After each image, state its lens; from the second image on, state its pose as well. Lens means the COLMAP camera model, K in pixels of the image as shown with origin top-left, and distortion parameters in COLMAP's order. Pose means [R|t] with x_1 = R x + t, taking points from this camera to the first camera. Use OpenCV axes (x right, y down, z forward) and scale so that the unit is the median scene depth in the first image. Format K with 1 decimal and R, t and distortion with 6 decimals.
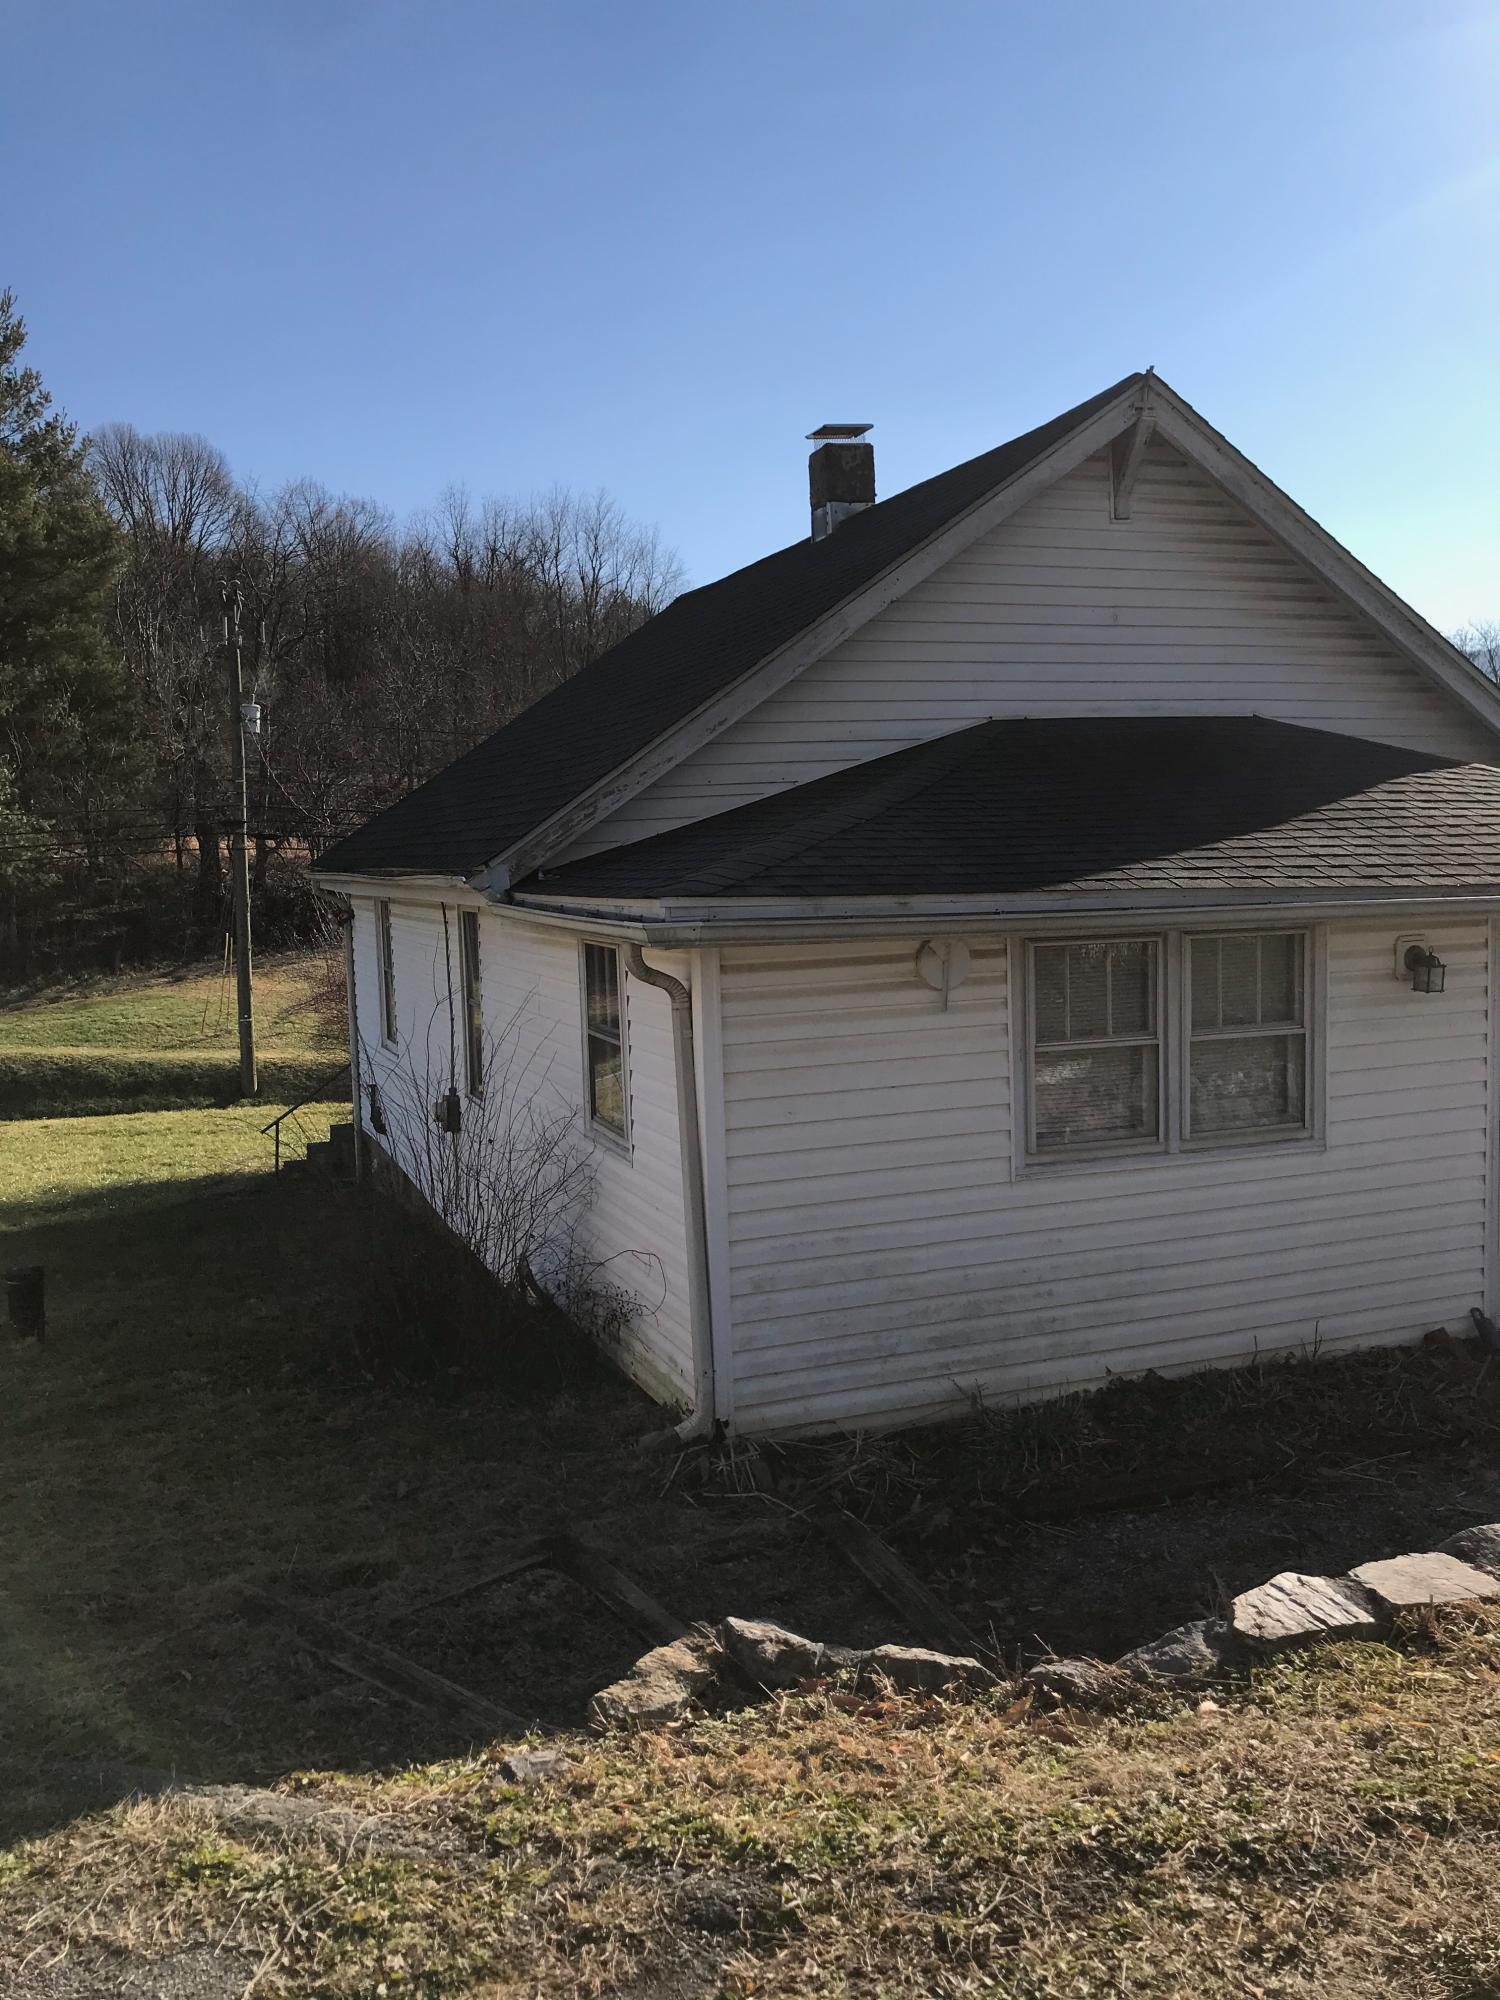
lens RADIAL K [[1632.5, 0, 750.0], [0, 1632.5, 1000.0], [0, 0, 1]] dist [0.040834, -0.052925]
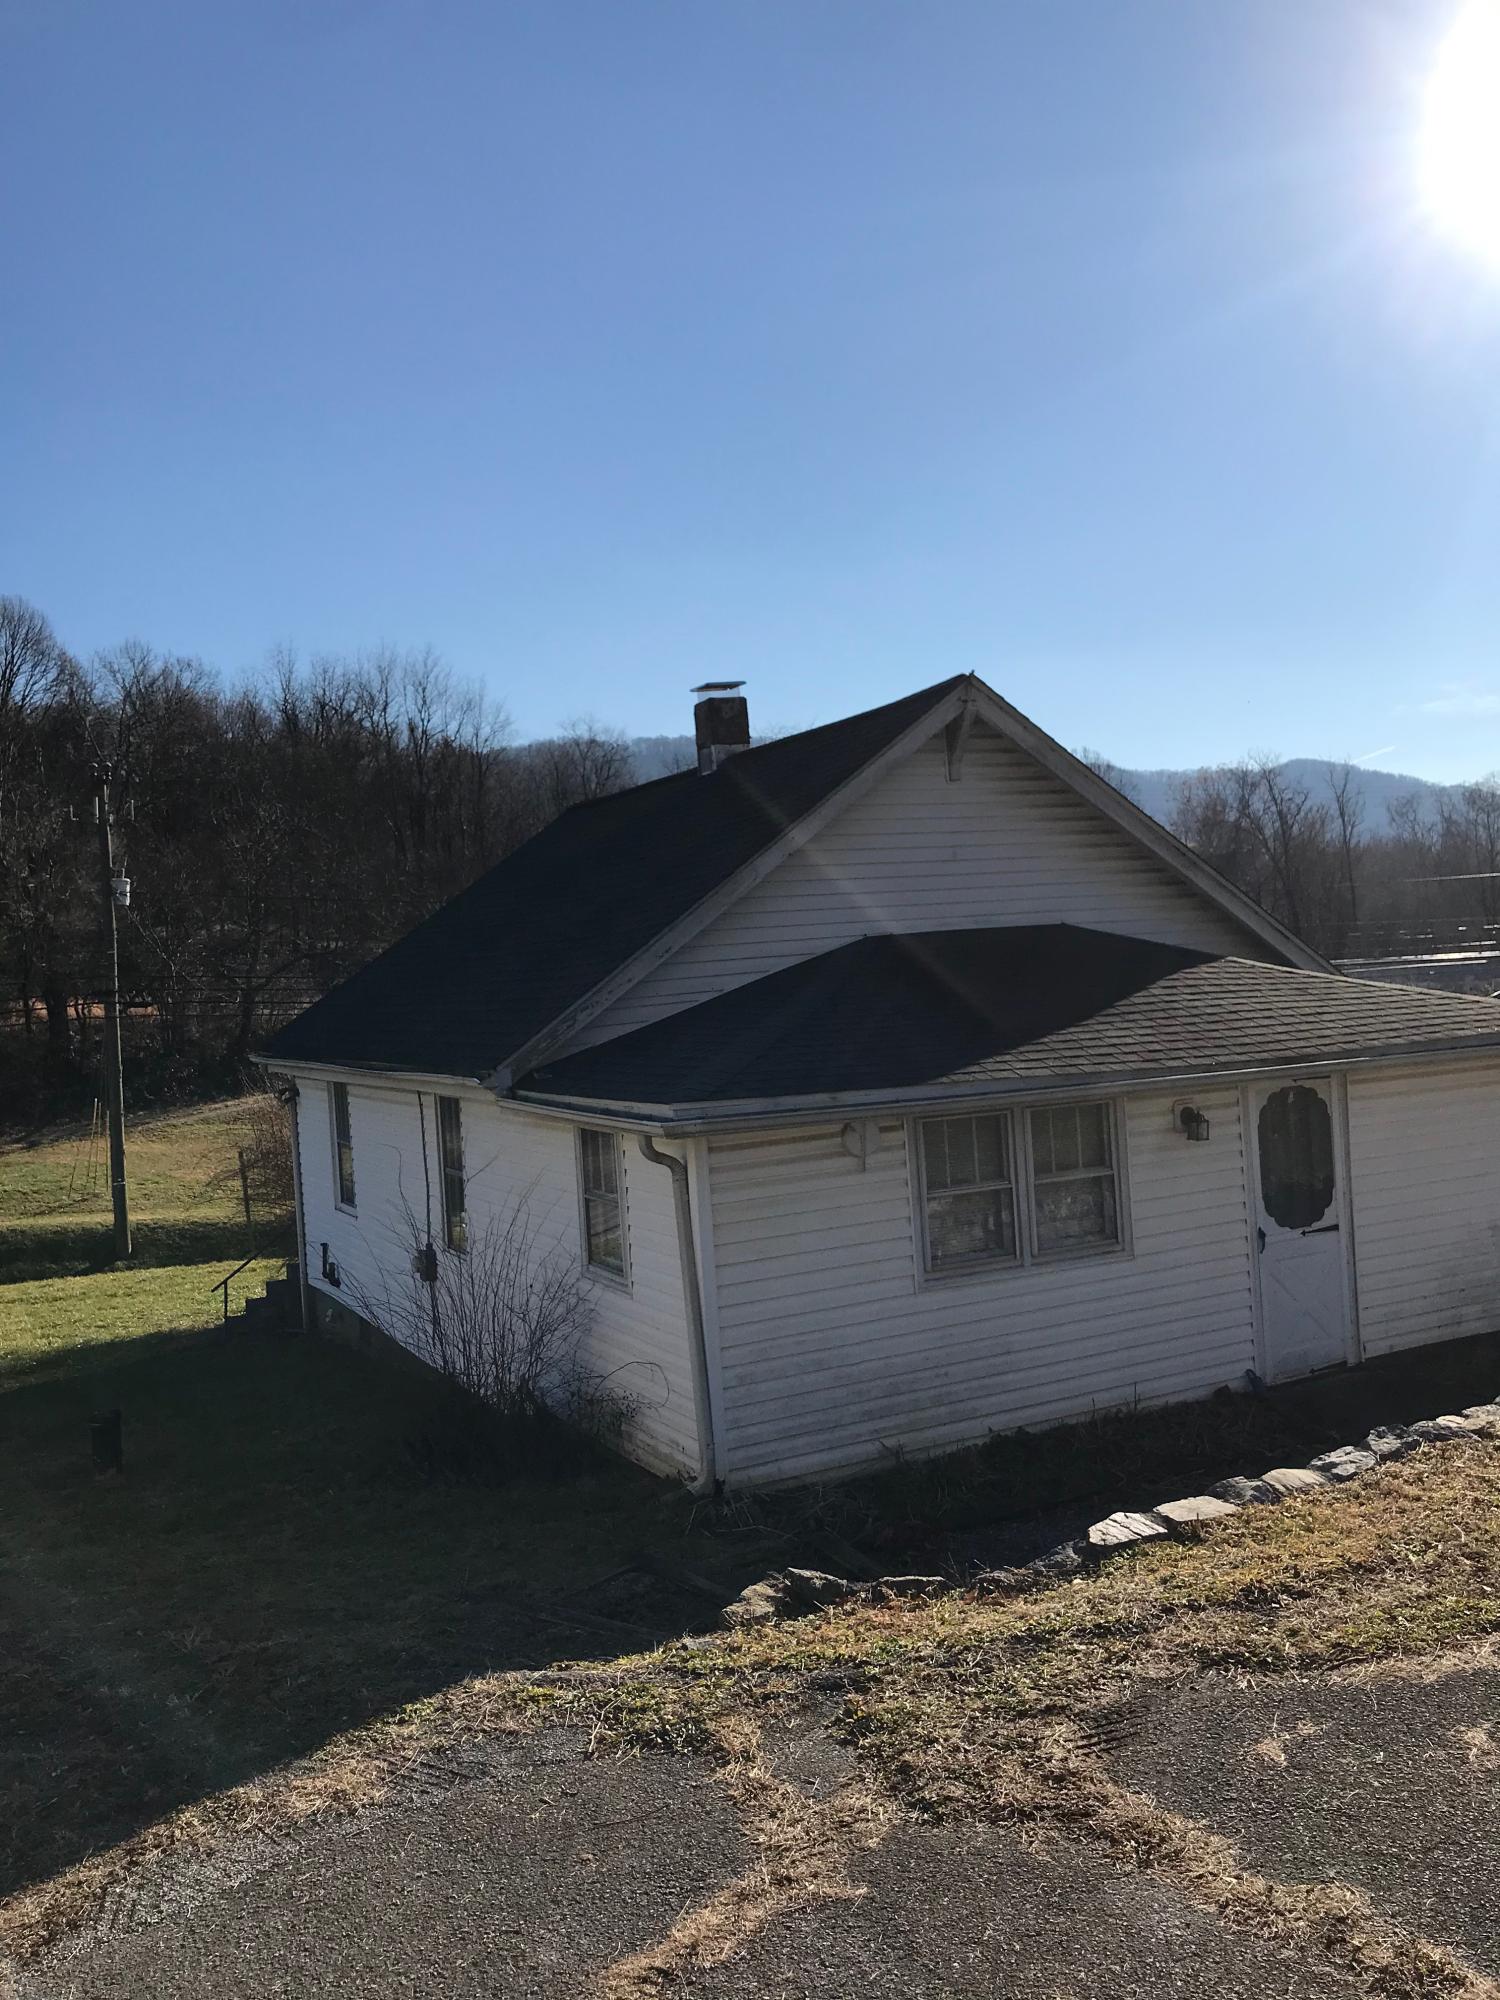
lens RADIAL K [[1626.0, 0, 748.2], [0, 1626.0, 990.3], [0, 0, 1]] dist [0.091673, -0.349368]
pose [[0.993886, -0.035373, 0.104591, -0.111994], [0.044160, 0.995577, -0.082926, -0.034409], [-0.101195, 0.087038, 0.991052, -0.363273]]
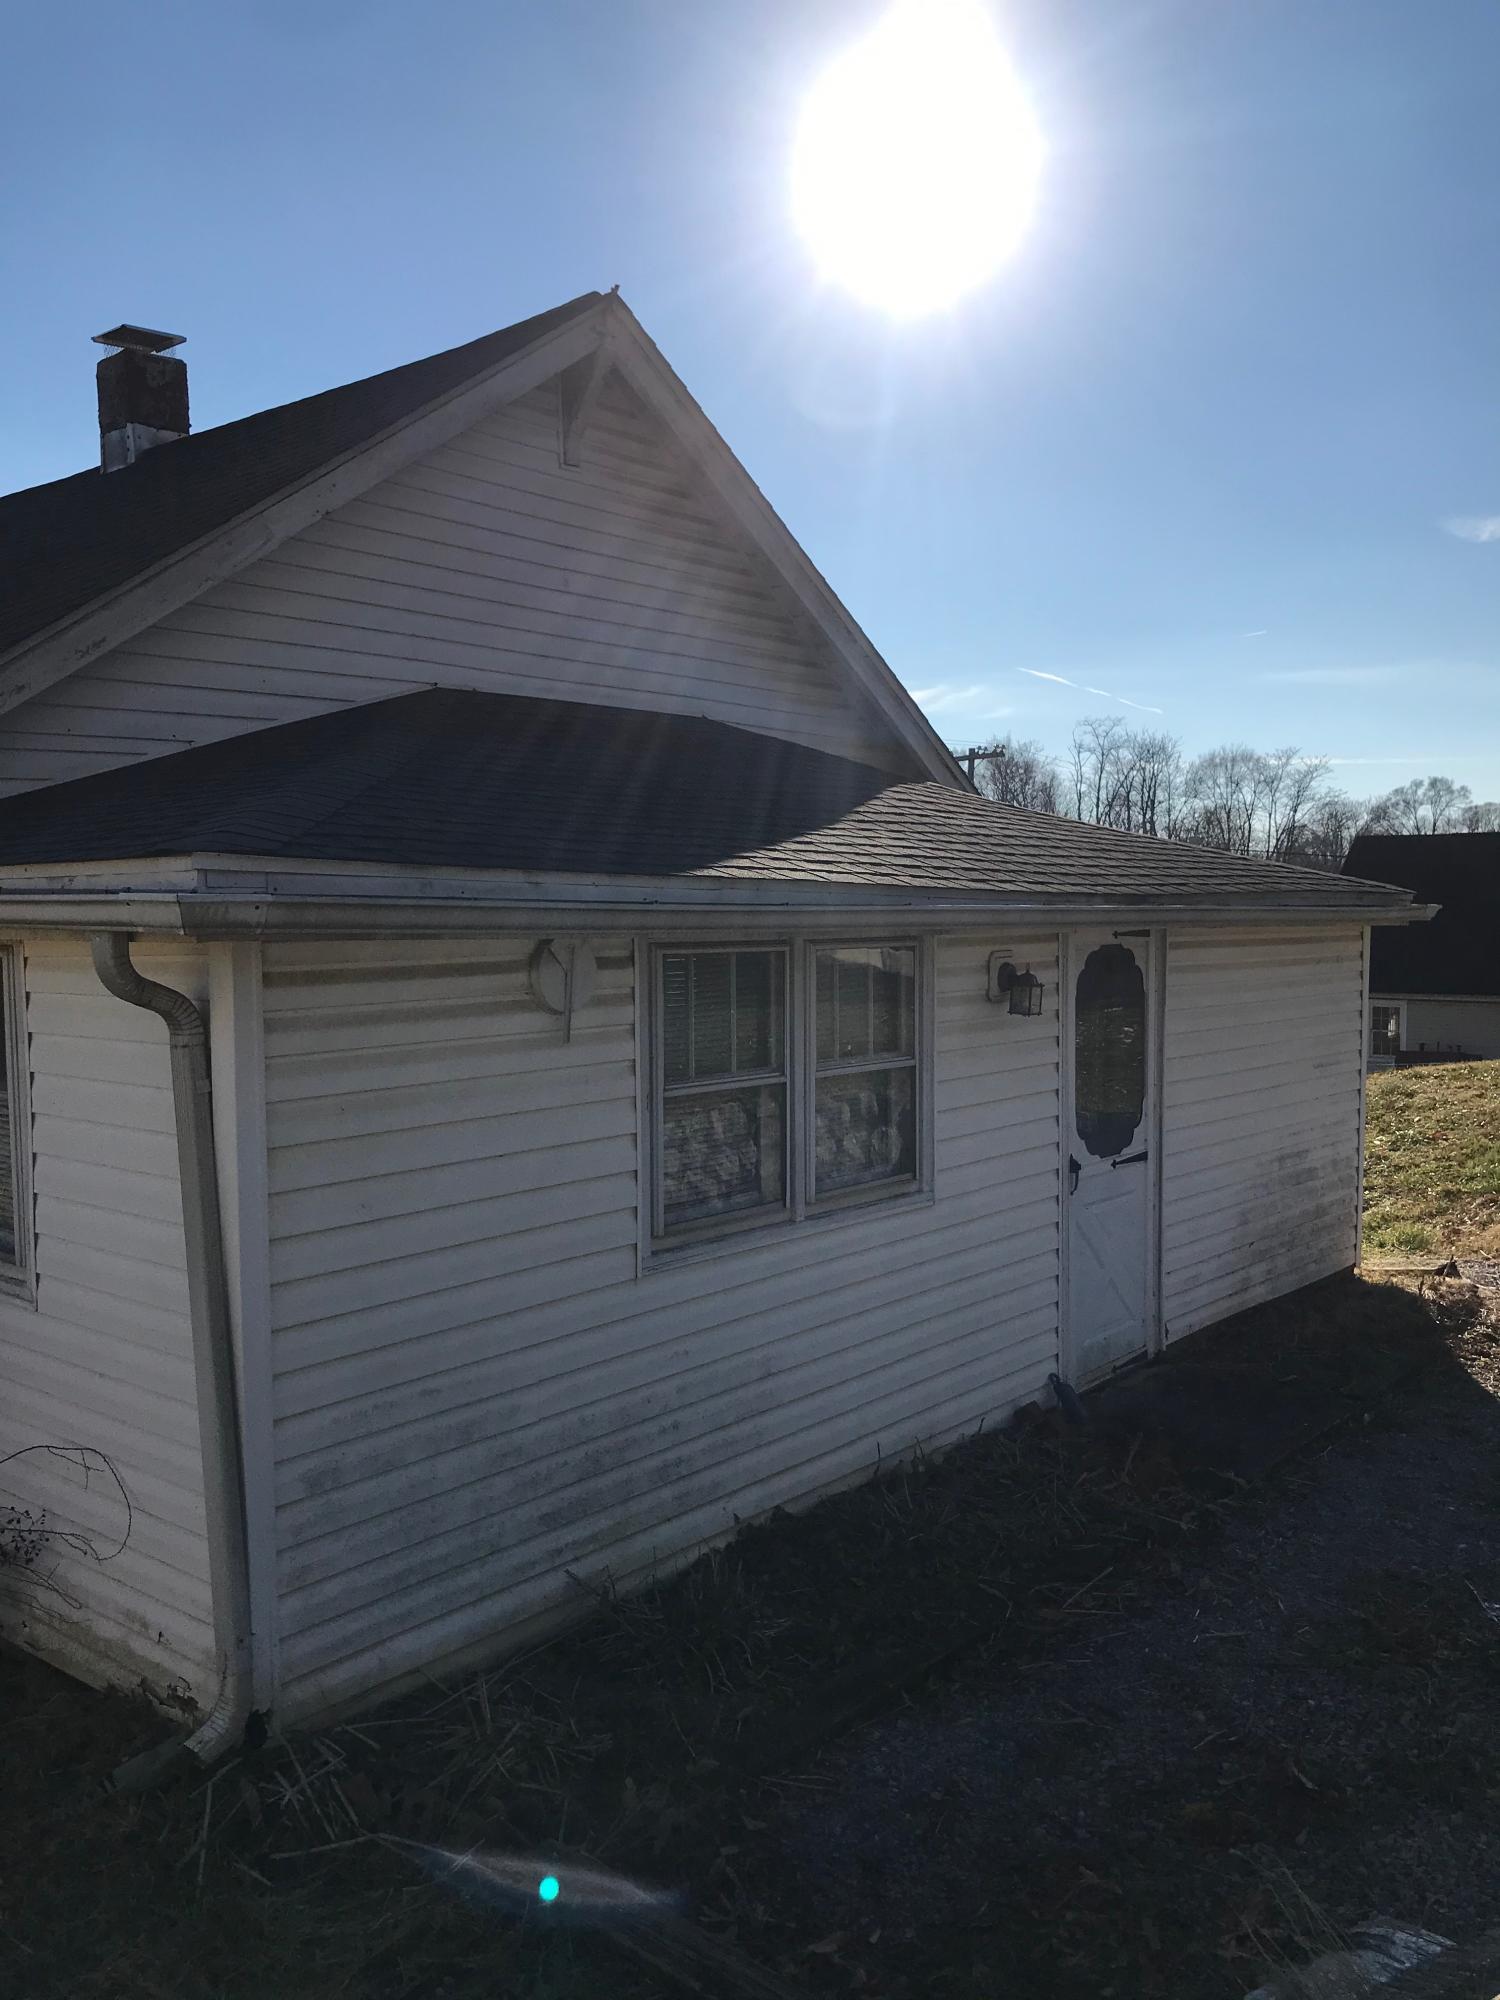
lens RADIAL K [[1632.5, 0, 750.0], [0, 1632.5, 1000.0], [0, 0, 1]] dist [0.040834, -0.052925]
pose [[0.875572, -0.005786, 0.483053, -0.139883], [0.023985, 0.999216, -0.031507, 0.011556], [-0.482492, 0.039172, 0.875024, 0.327019]]
